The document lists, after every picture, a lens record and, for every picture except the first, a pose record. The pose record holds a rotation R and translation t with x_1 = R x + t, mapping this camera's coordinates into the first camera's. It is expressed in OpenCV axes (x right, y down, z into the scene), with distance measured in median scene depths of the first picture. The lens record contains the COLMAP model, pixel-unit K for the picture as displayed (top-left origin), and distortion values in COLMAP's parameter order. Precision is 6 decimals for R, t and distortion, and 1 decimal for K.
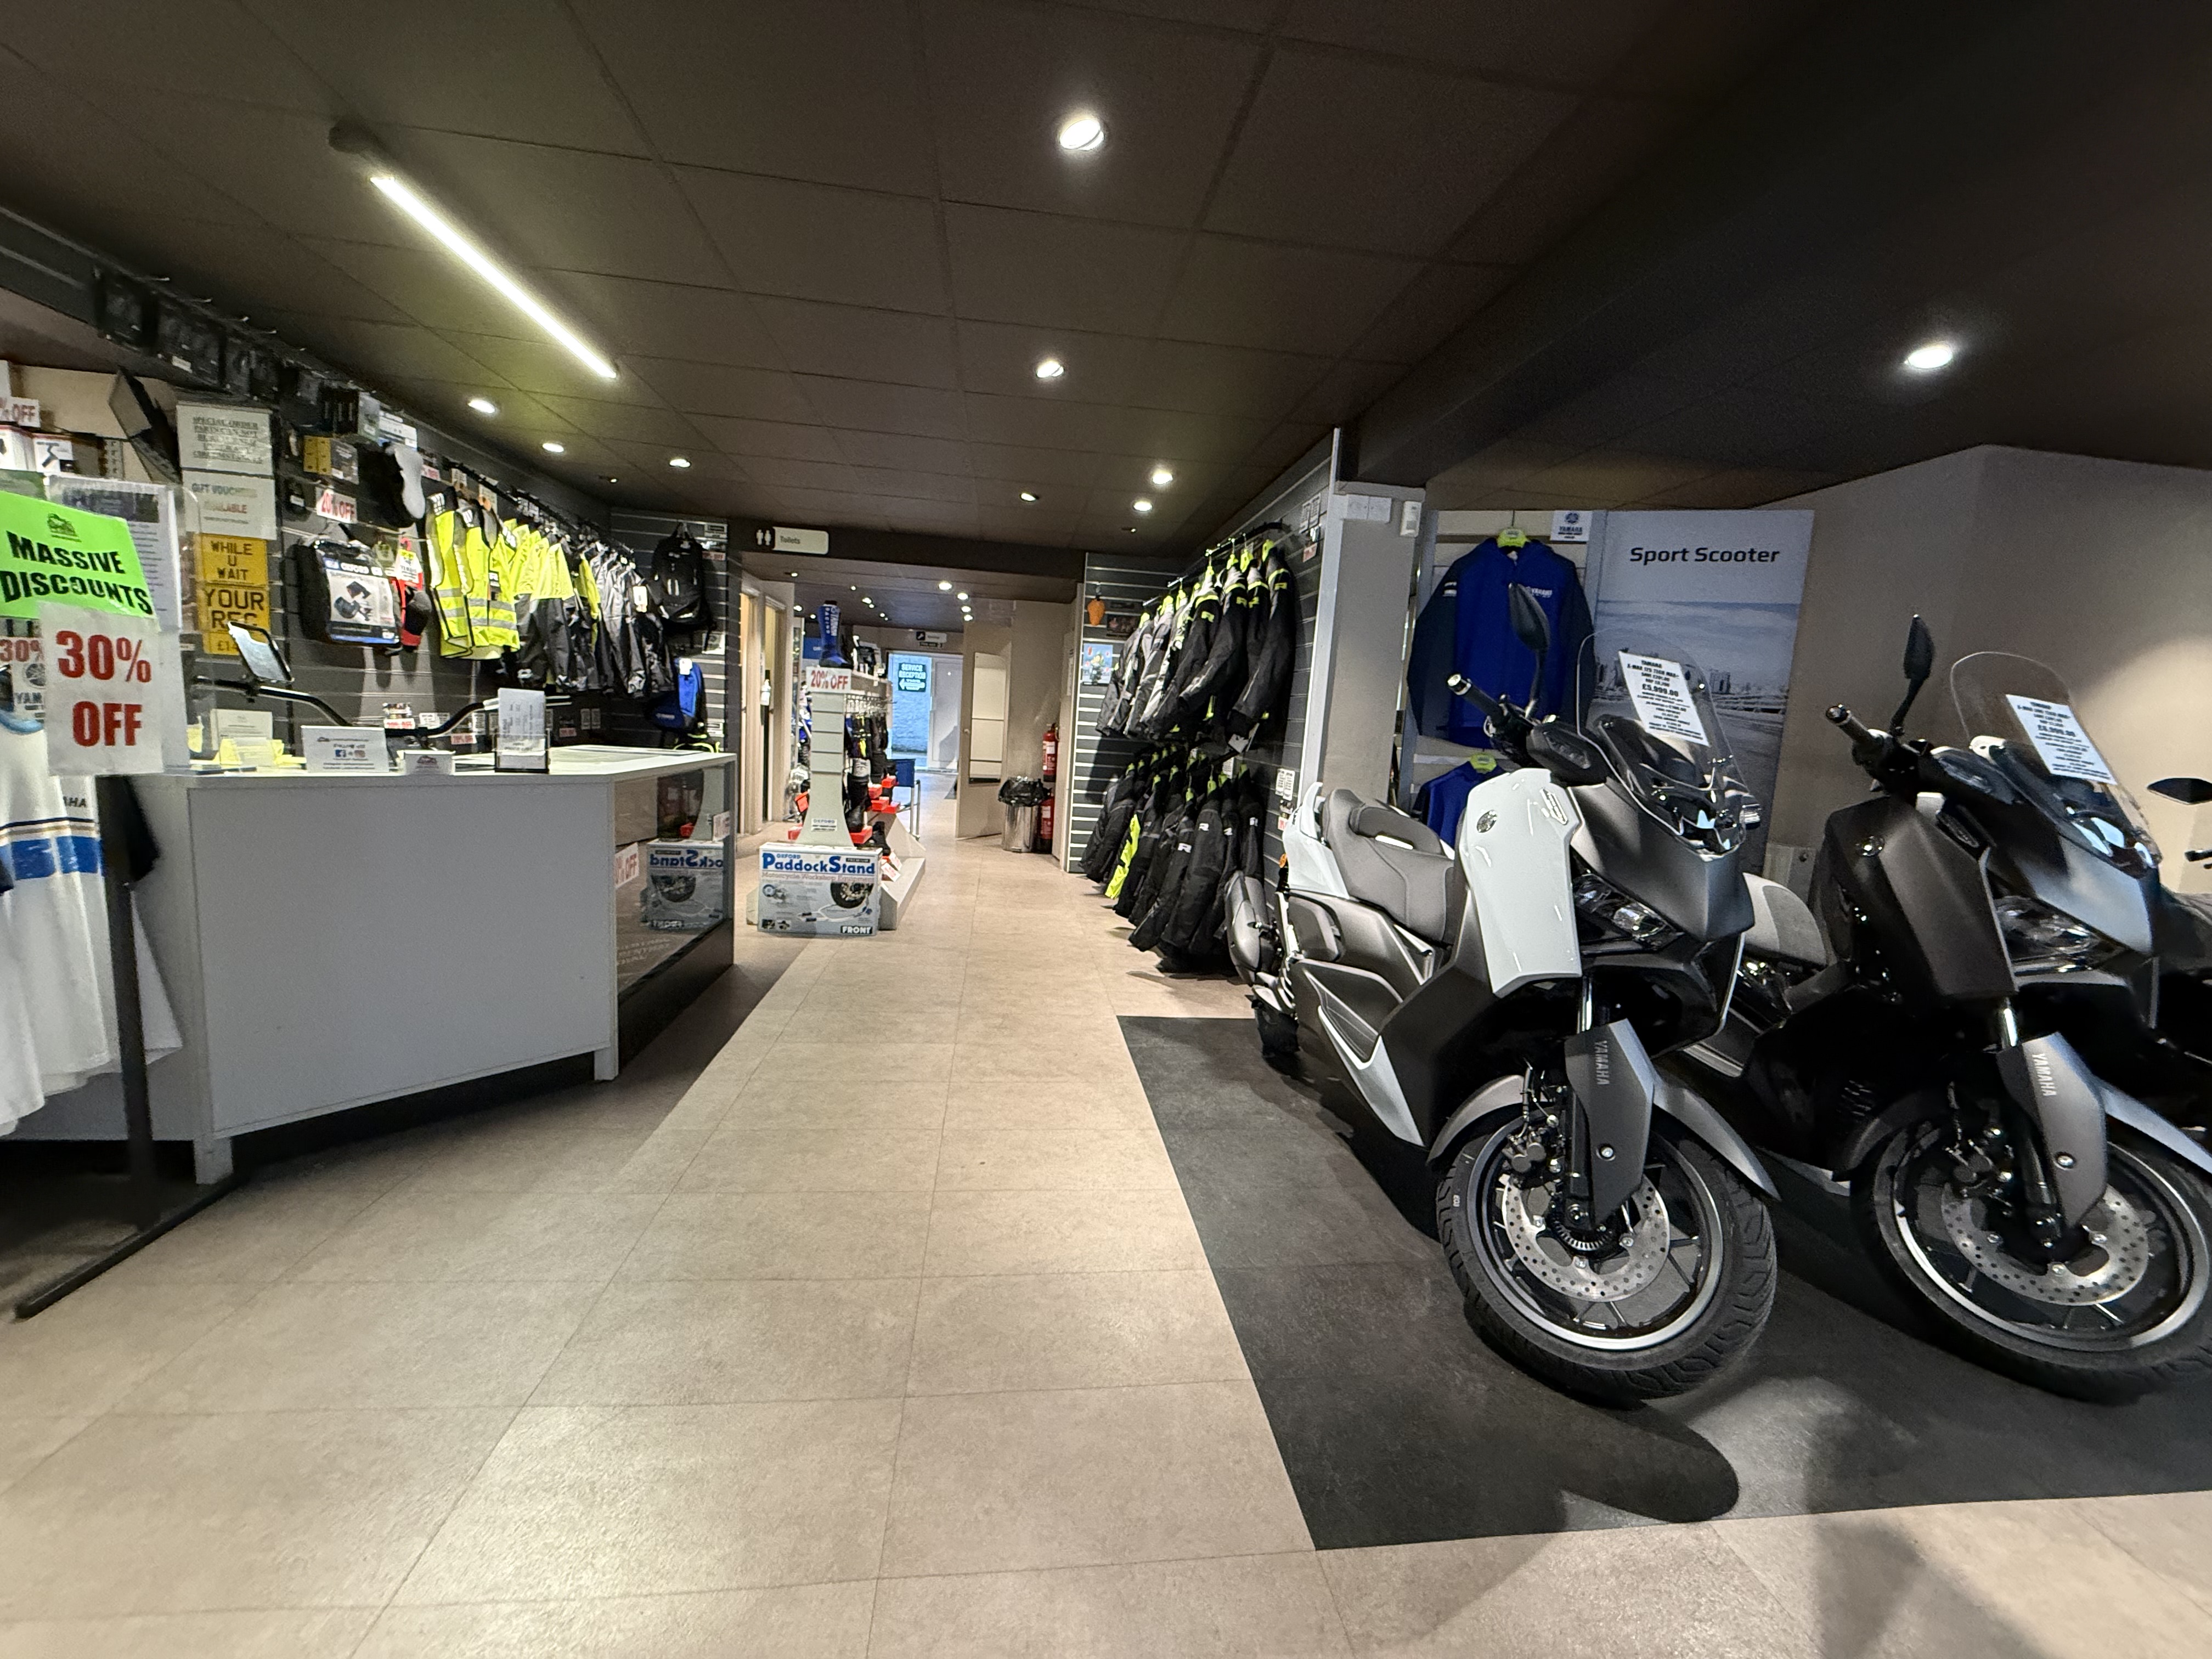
lens RADIAL K [[878.6, 0, 1100.7], [0, 878.6, 833.3], [0, 0, 1]] dist [-0.000193, 0.000037]
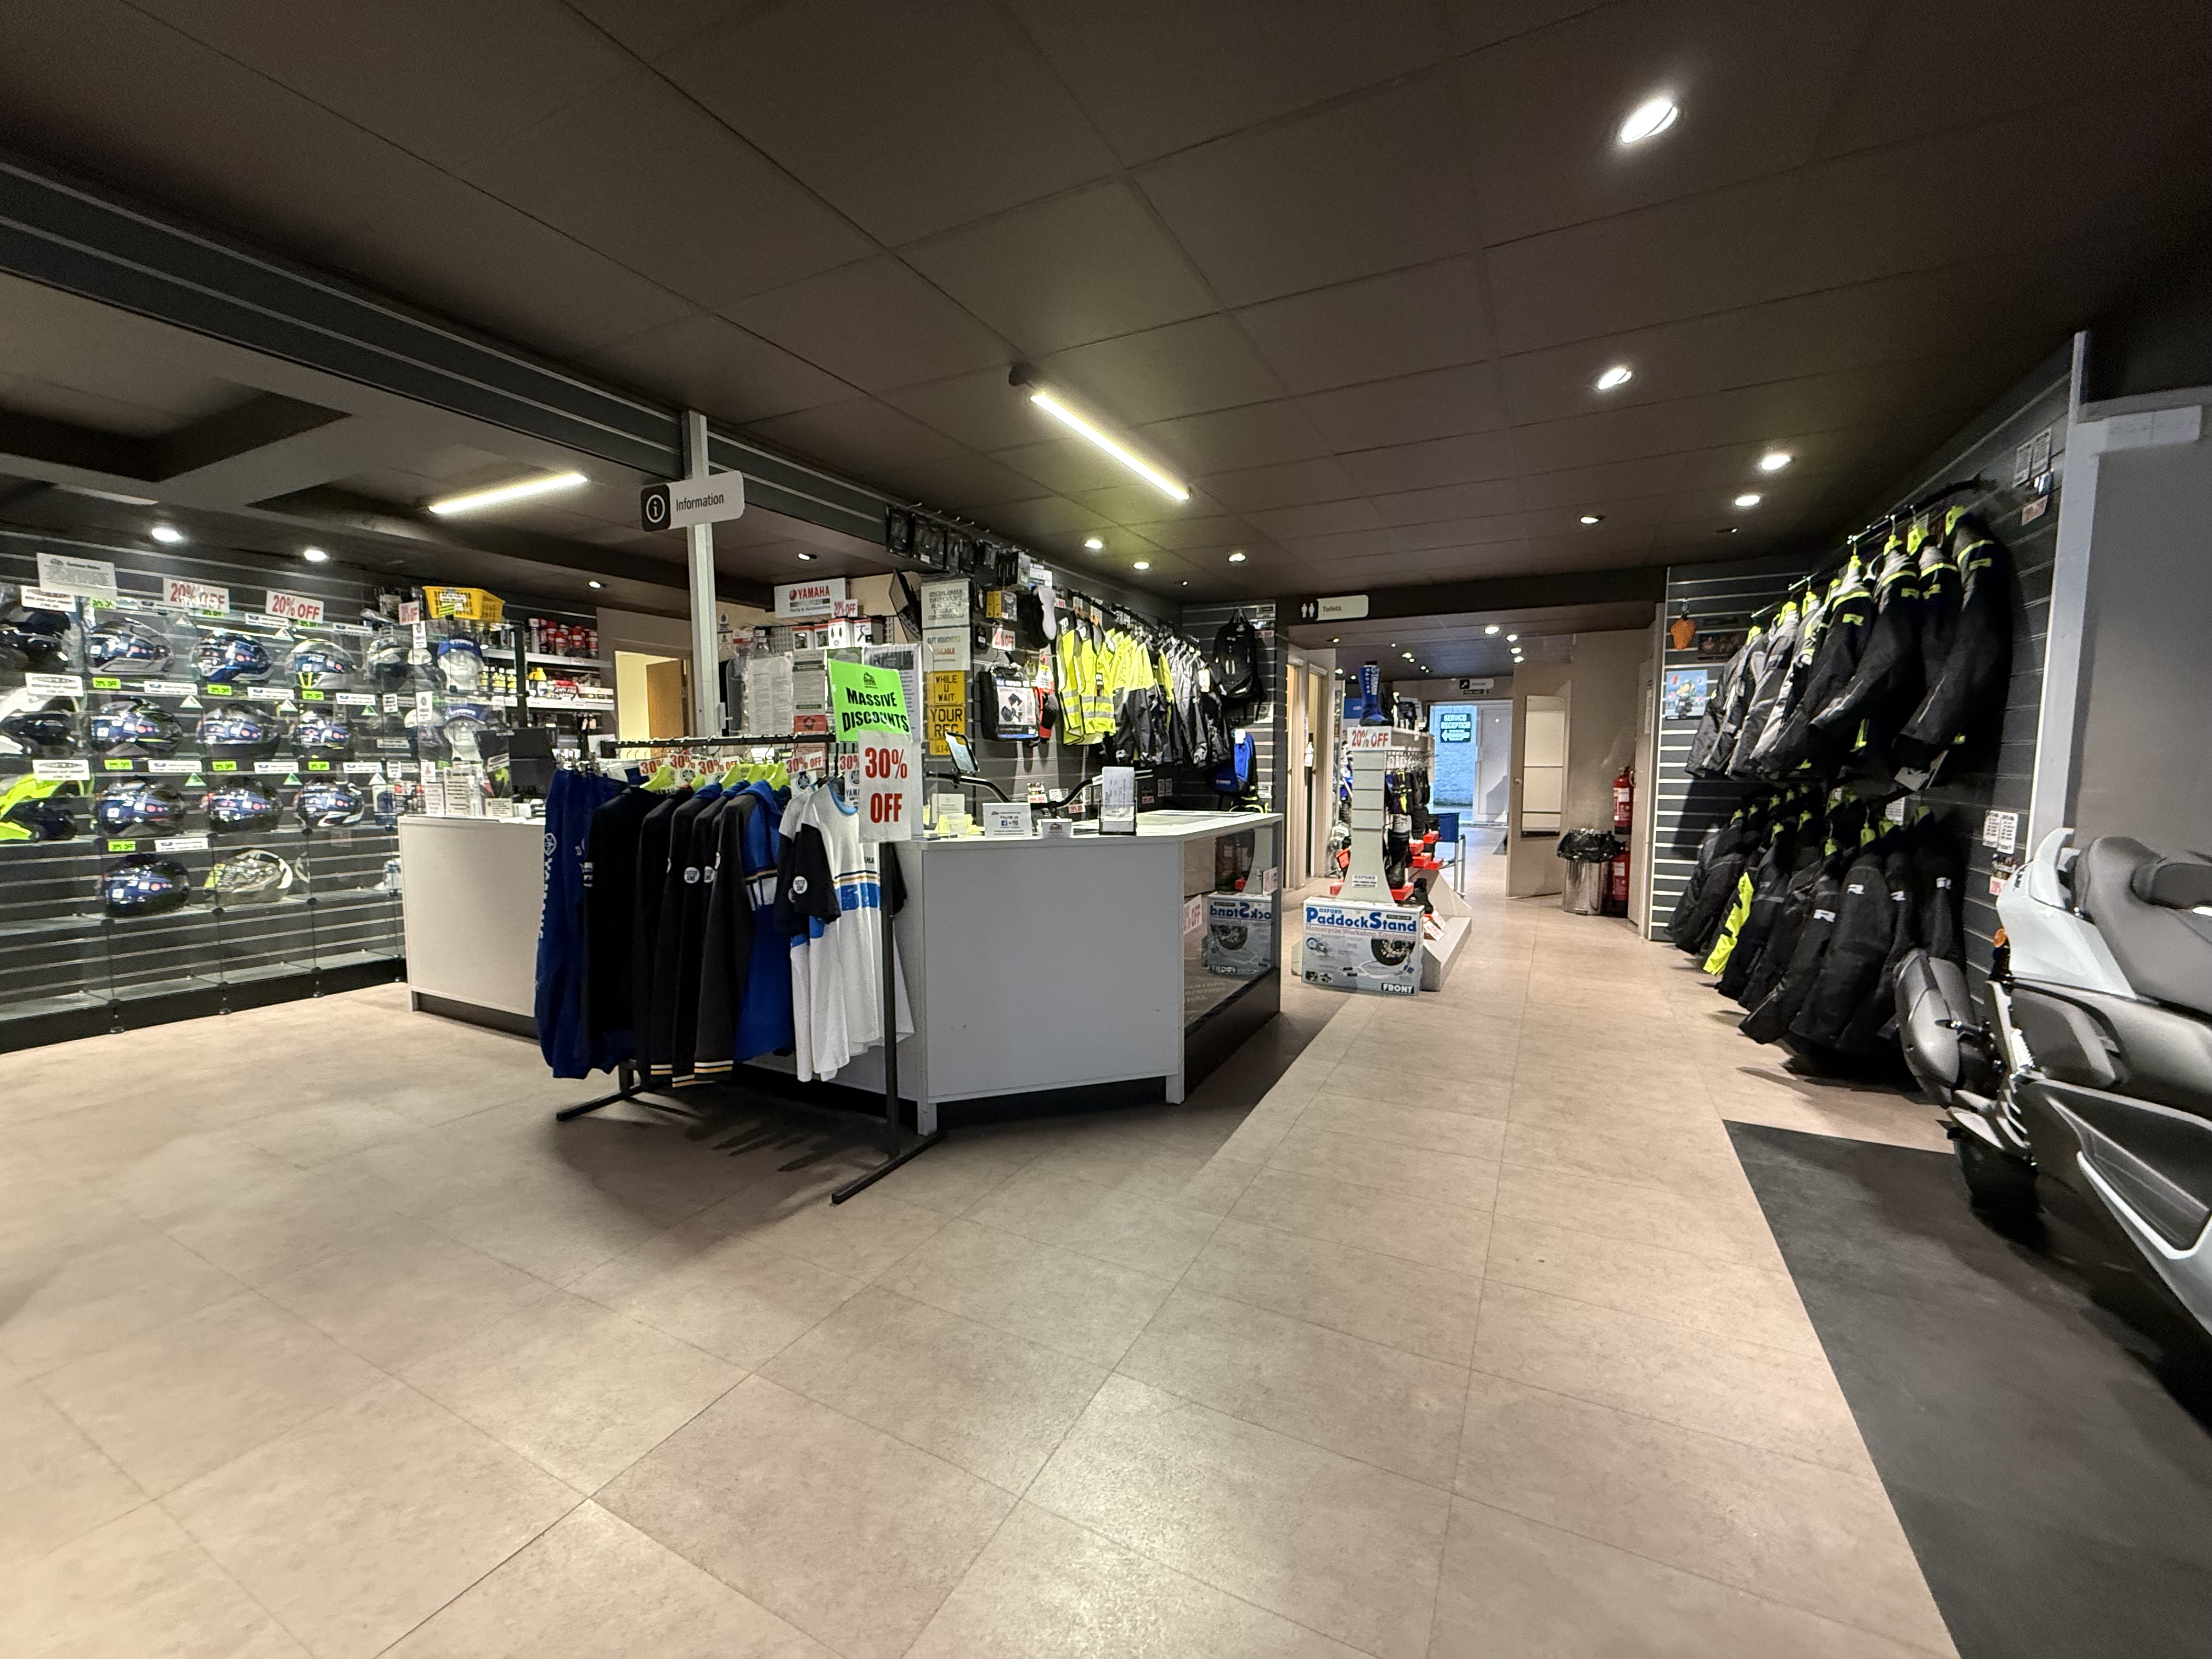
lens RADIAL K [[878.6, 0, 1103.4], [0, 878.6, 834.2], [0, 0, 1]] dist [-0.000193, 0.000037]
pose [[0.829165, -0.018420, -0.558700, 0.002608], [-0.016596, 0.998205, -0.057540, -0.000004], [0.558758, 0.056982, 0.827371, -0.012844]]
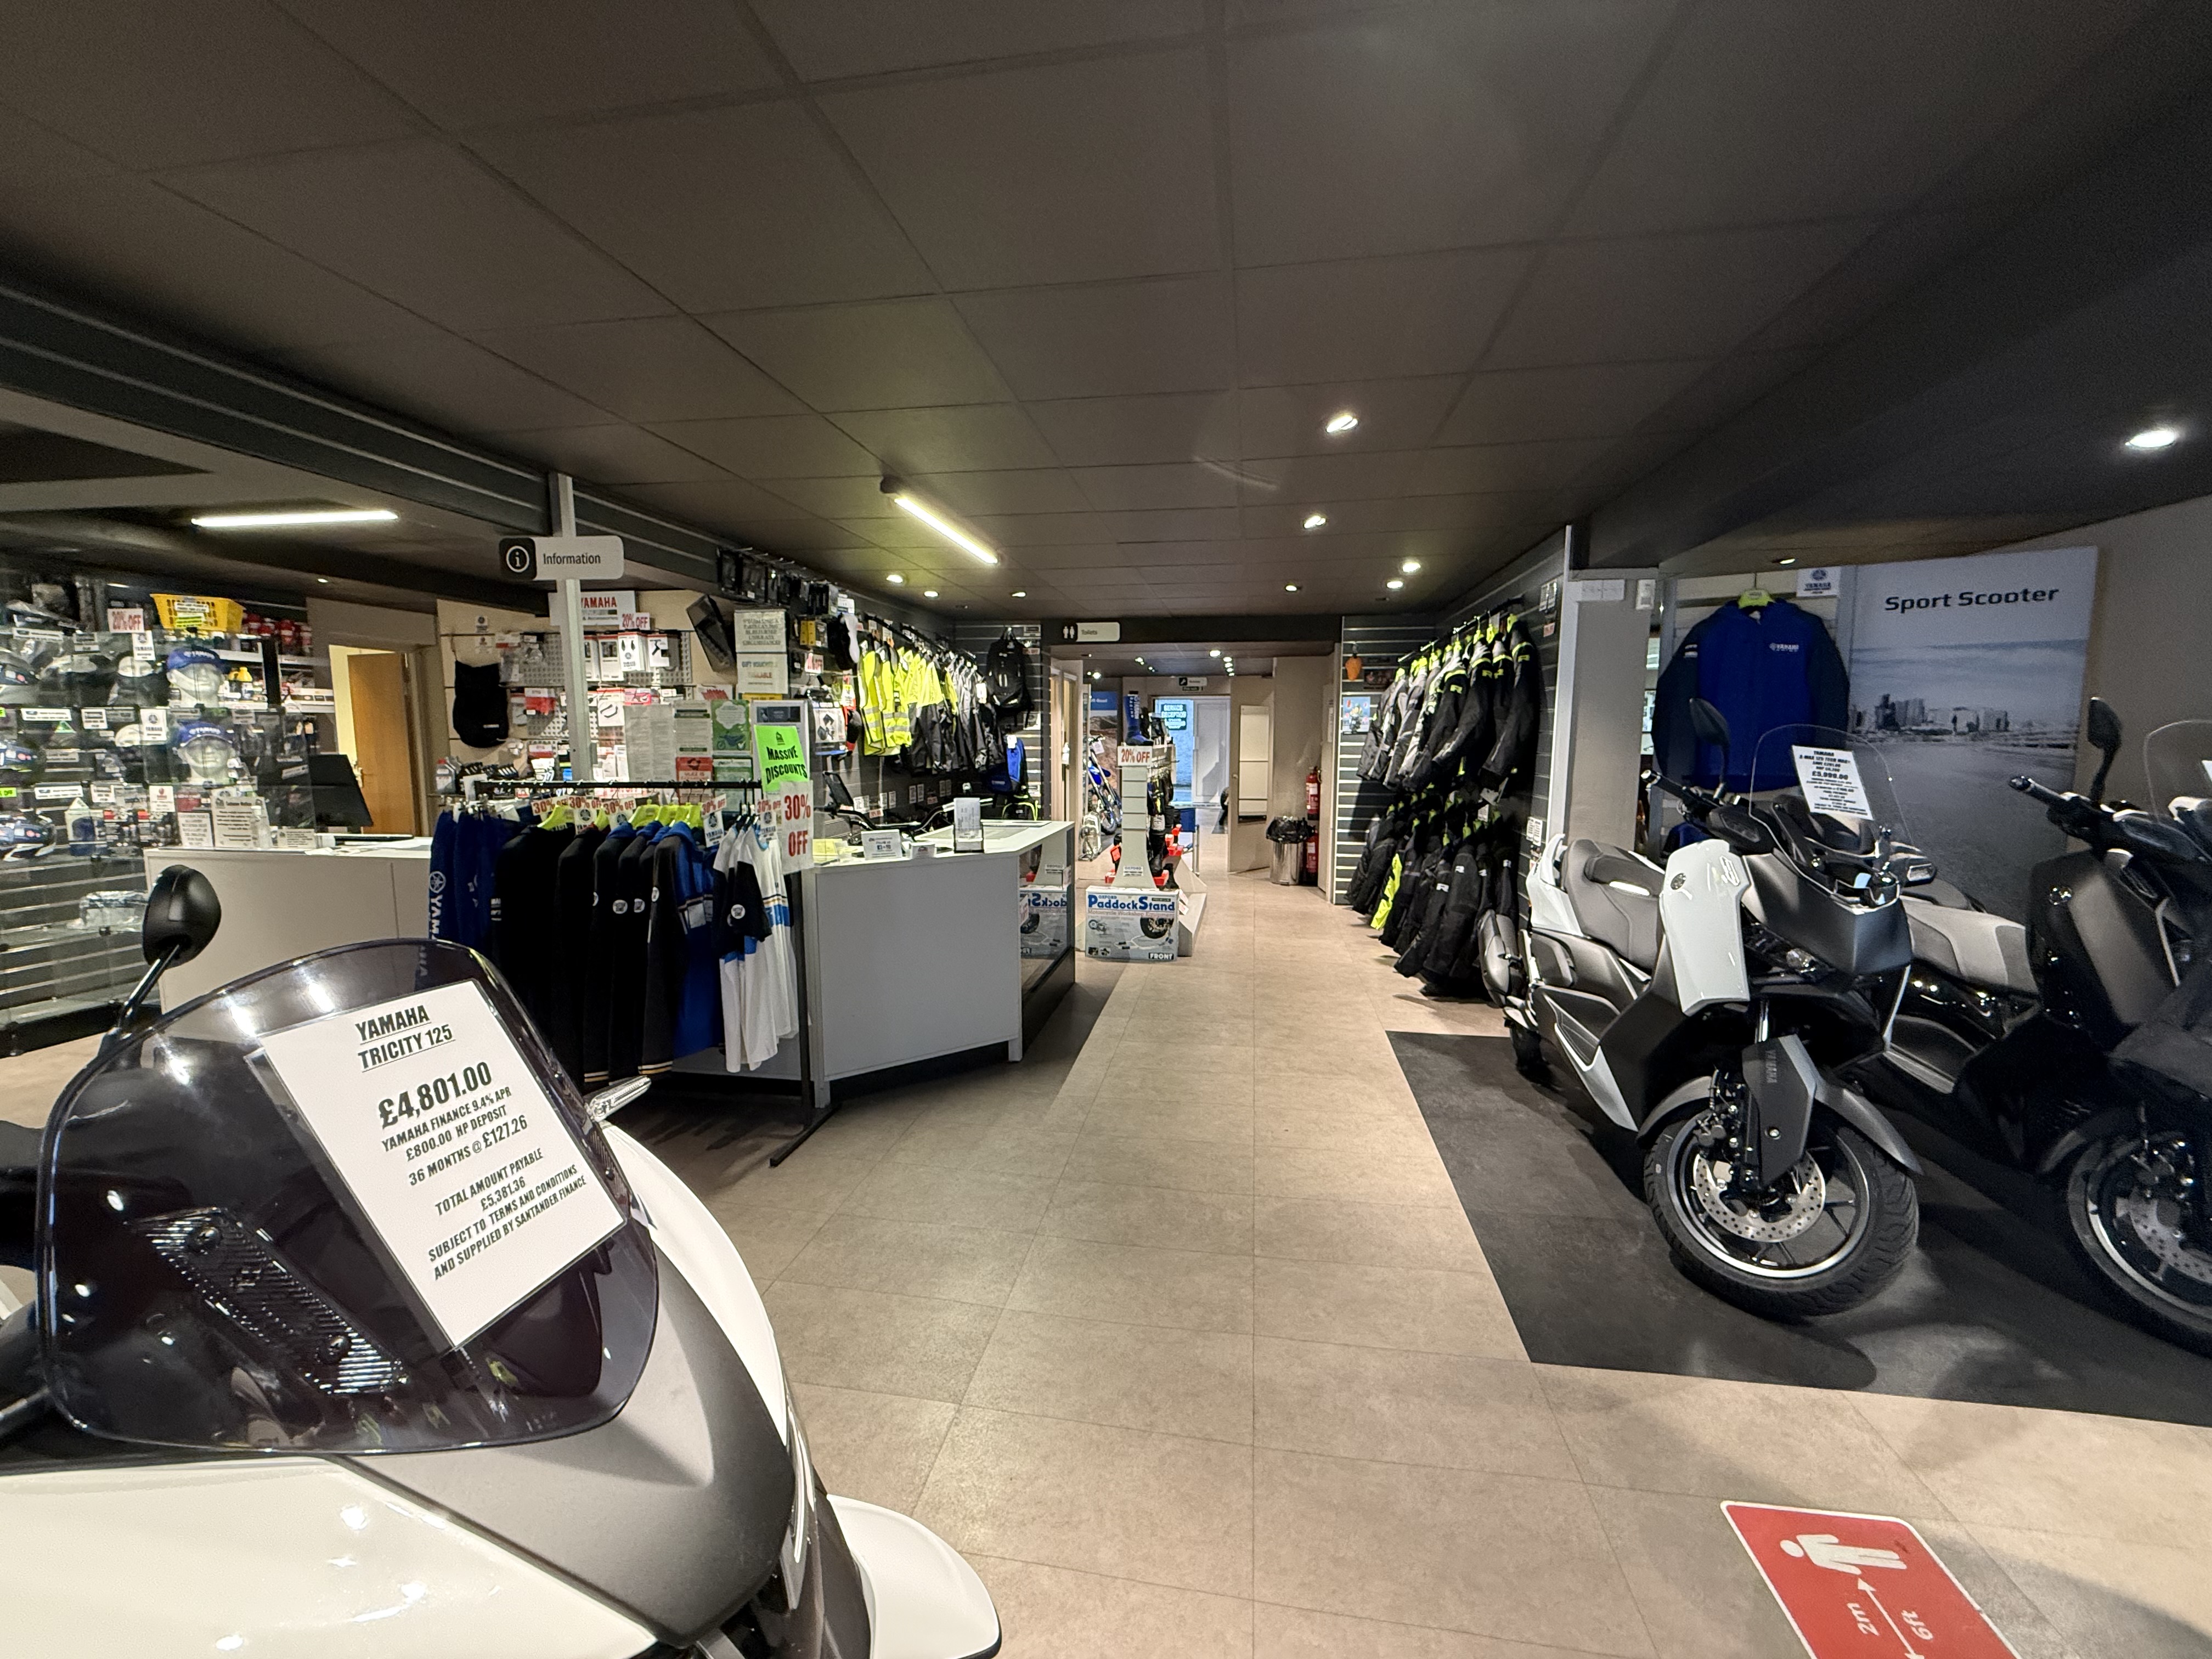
lens RADIAL K [[878.6, 0, 1103.2], [0, 878.6, 834.0], [0, 0, 1]] dist [-0.000193, 0.000037]
pose [[0.959267, -0.030744, -0.280822, -0.008351], [0.023641, 0.999310, -0.028648, -0.045203], [0.281509, 0.020842, 0.959332, -0.336377]]
